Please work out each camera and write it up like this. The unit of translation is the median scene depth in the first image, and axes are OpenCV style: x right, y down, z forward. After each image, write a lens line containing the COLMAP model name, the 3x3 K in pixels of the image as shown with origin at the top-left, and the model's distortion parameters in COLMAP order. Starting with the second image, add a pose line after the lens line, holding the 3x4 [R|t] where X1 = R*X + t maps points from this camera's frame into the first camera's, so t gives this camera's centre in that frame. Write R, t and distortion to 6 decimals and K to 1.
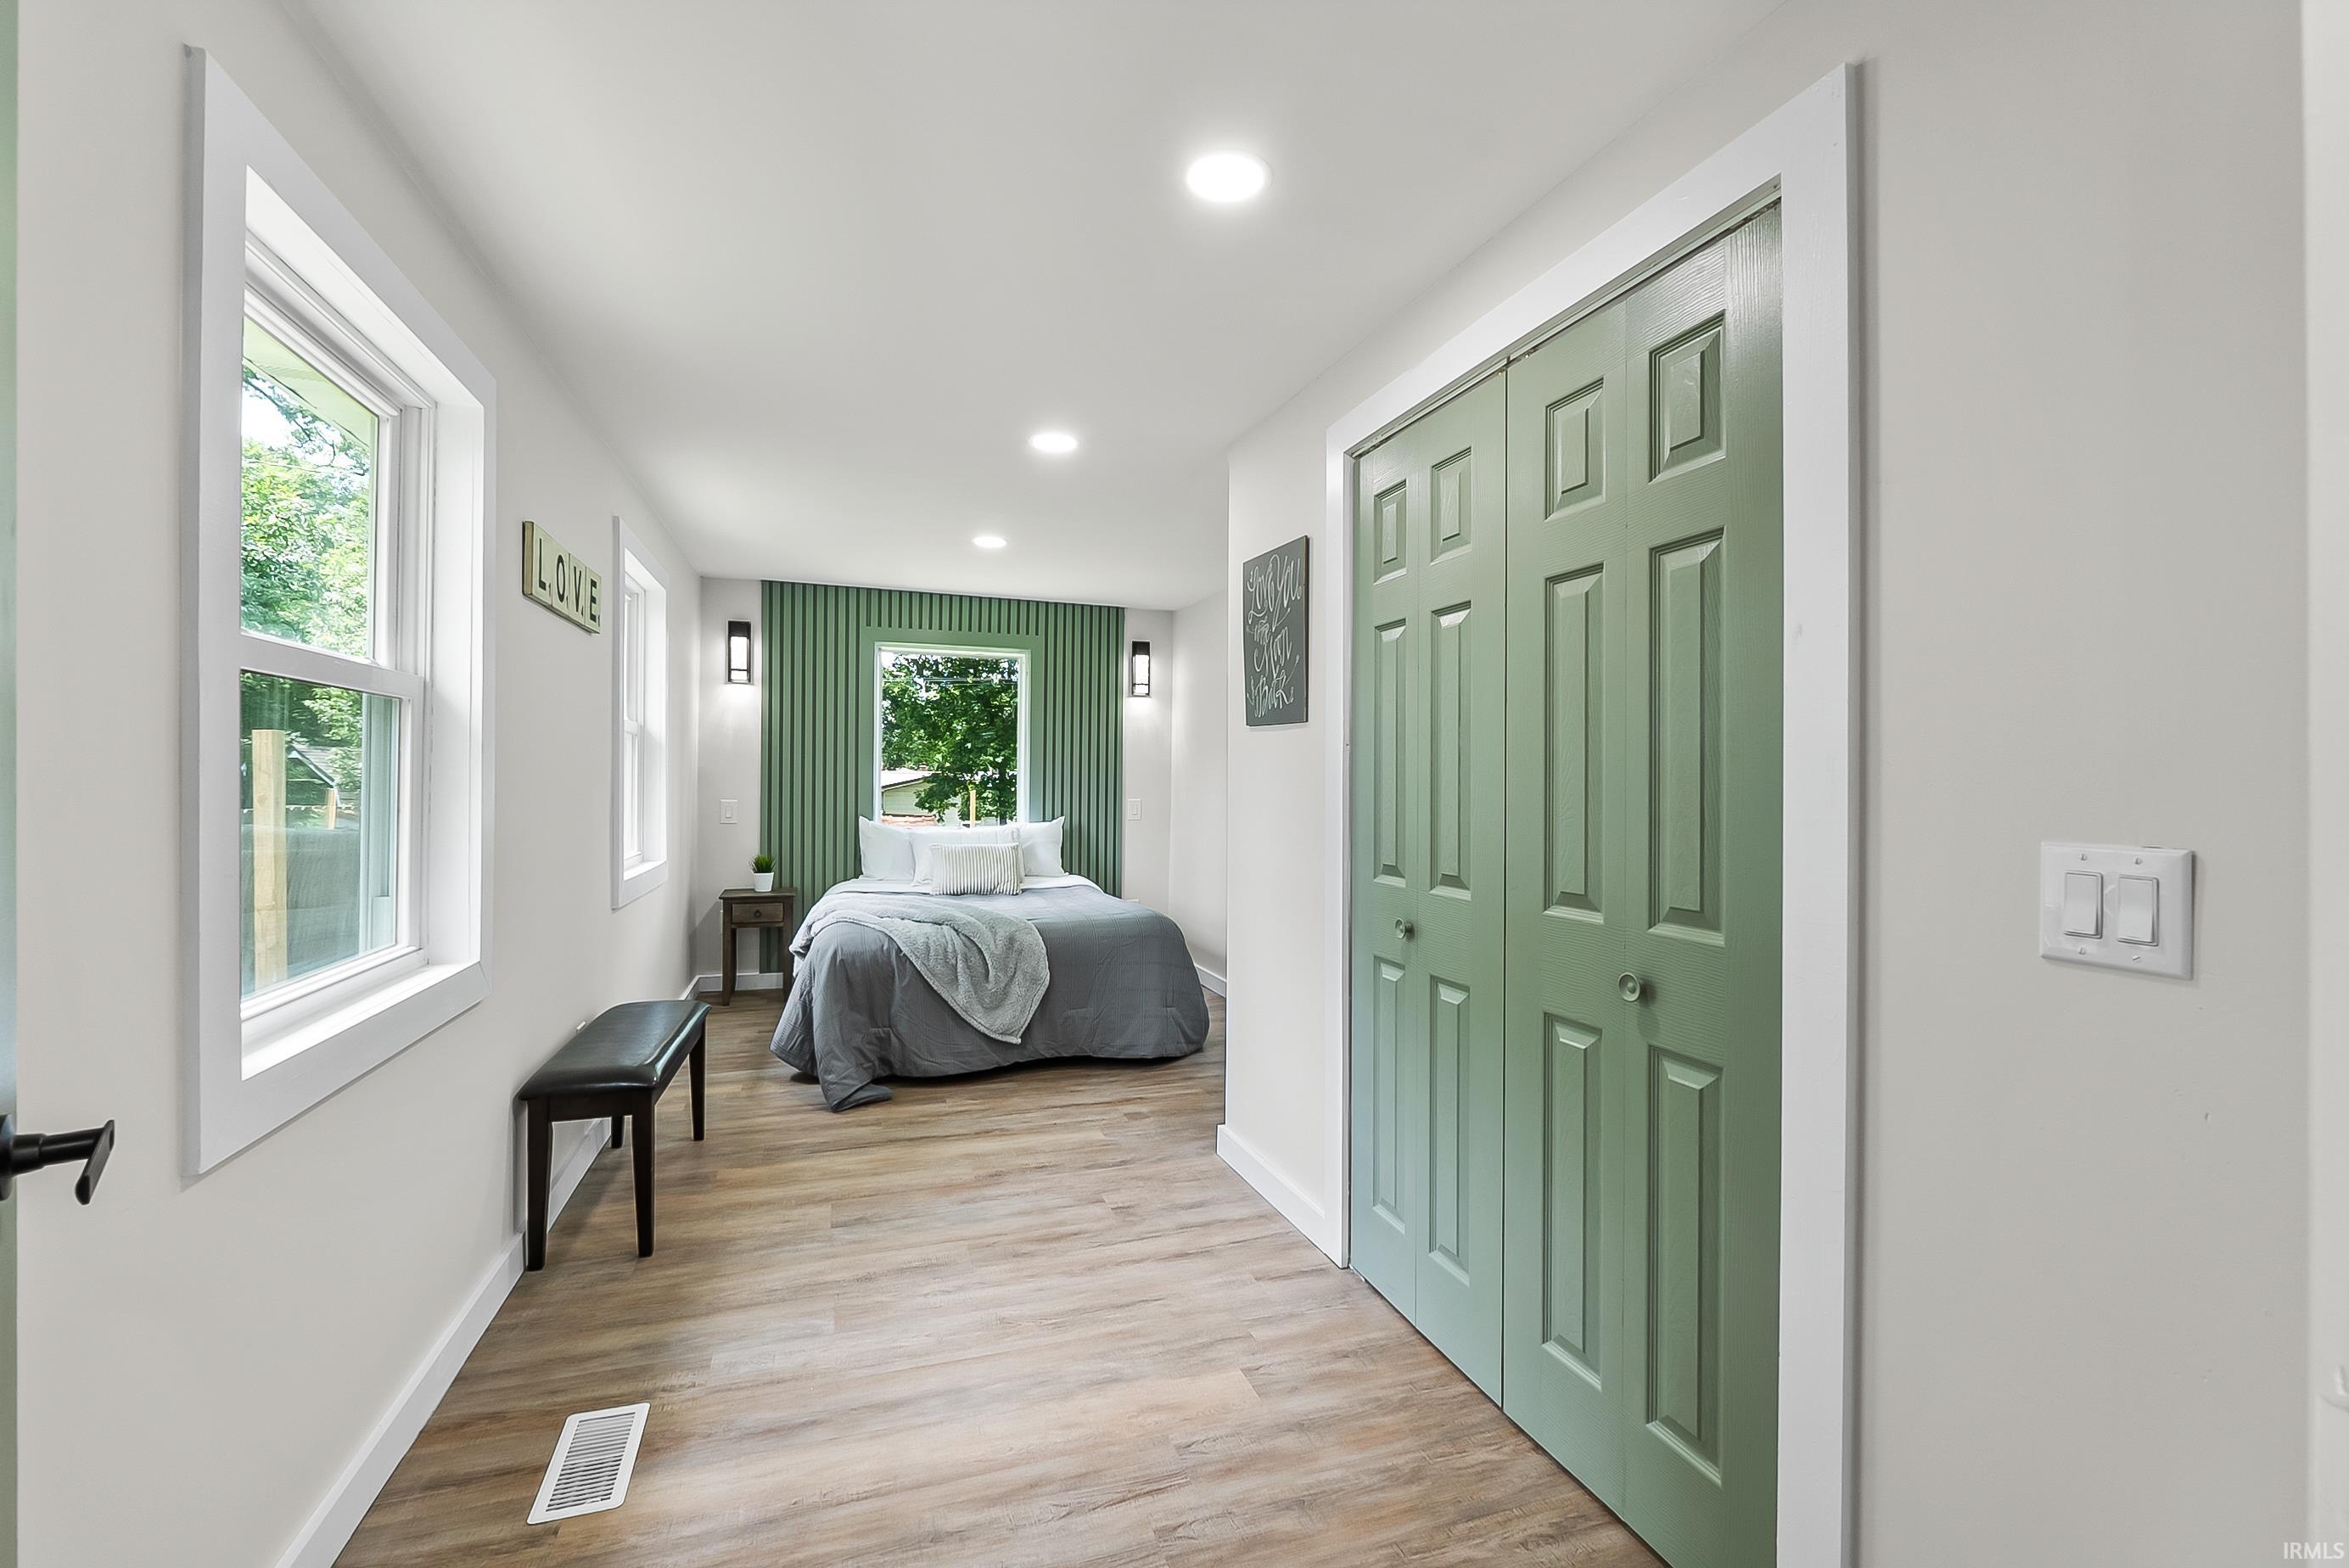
lens RADIAL K [[1003.6, 0, 1191.4], [0, 1003.6, 764.9], [0, 0, 1]] dist [-0.010558, 0.001121]
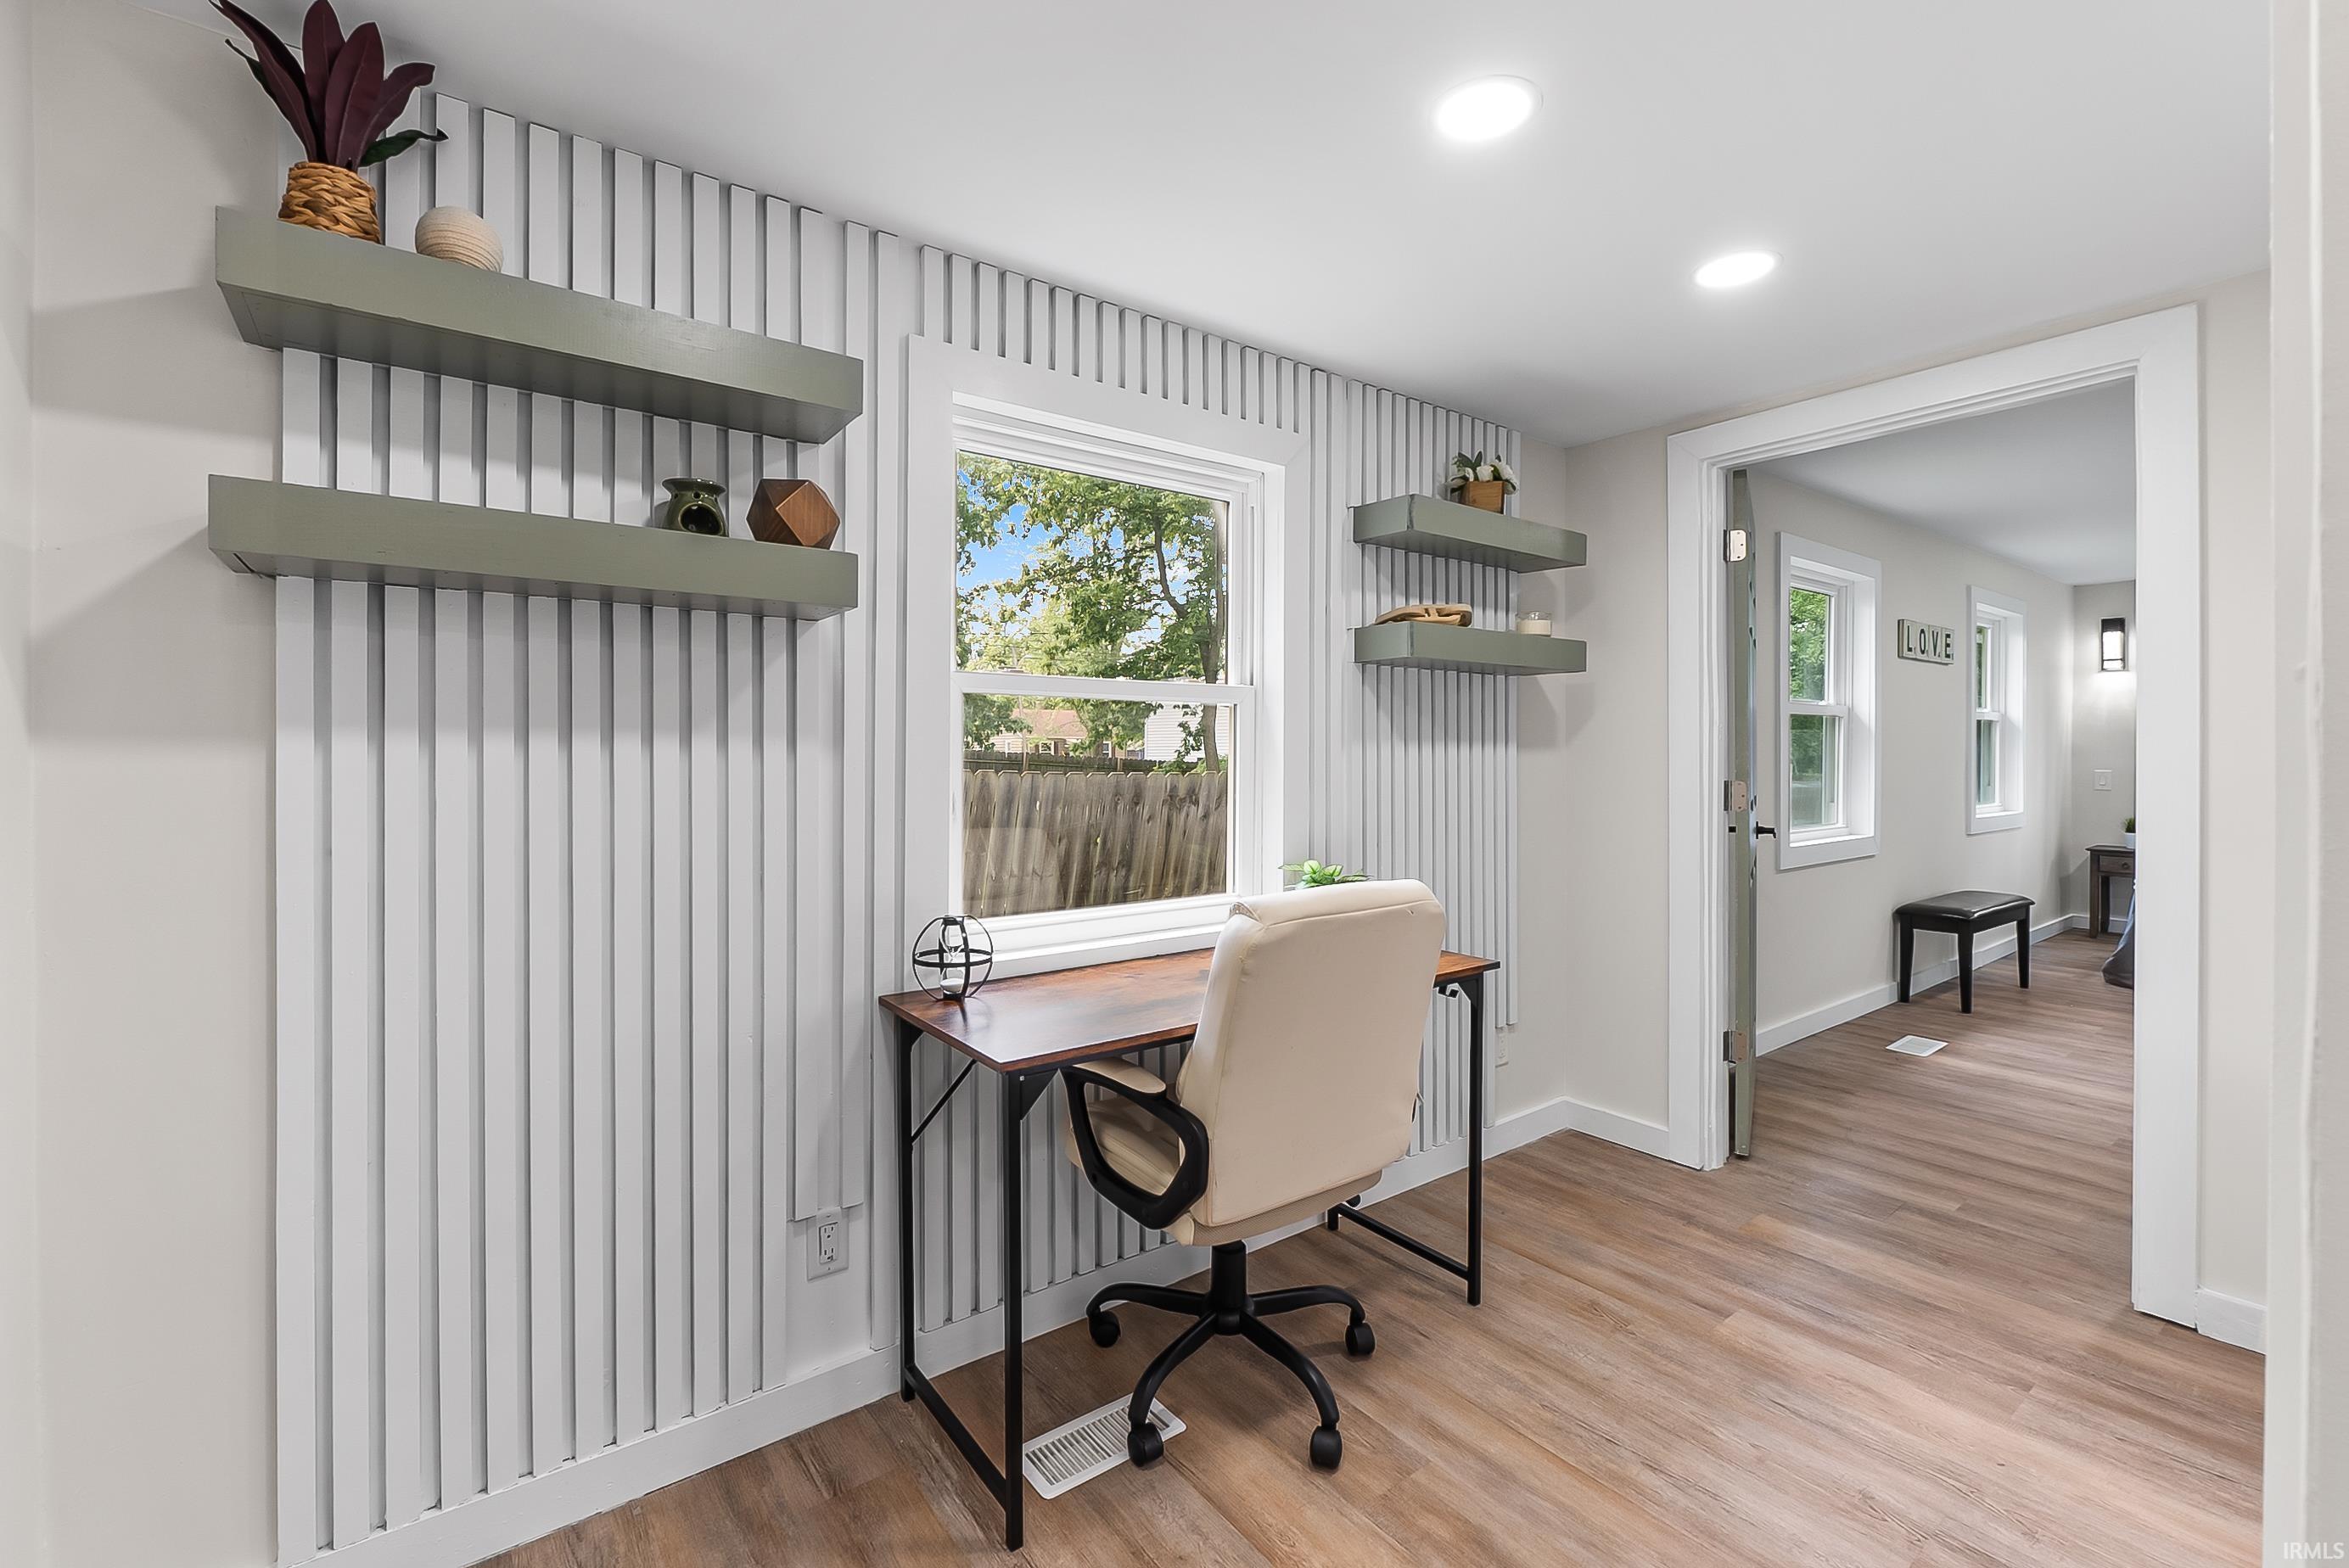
lens RADIAL K [[1003.6, 0, 1166.6], [0, 1003.6, 762.5], [0, 0, 1]] dist [-0.010558, 0.001121]
pose [[0.297862, 0.012566, -0.954526, 0.474786], [0.010121, 0.999816, 0.016321, -0.005574], [0.954555, -0.014522, 0.297680, -0.586660]]
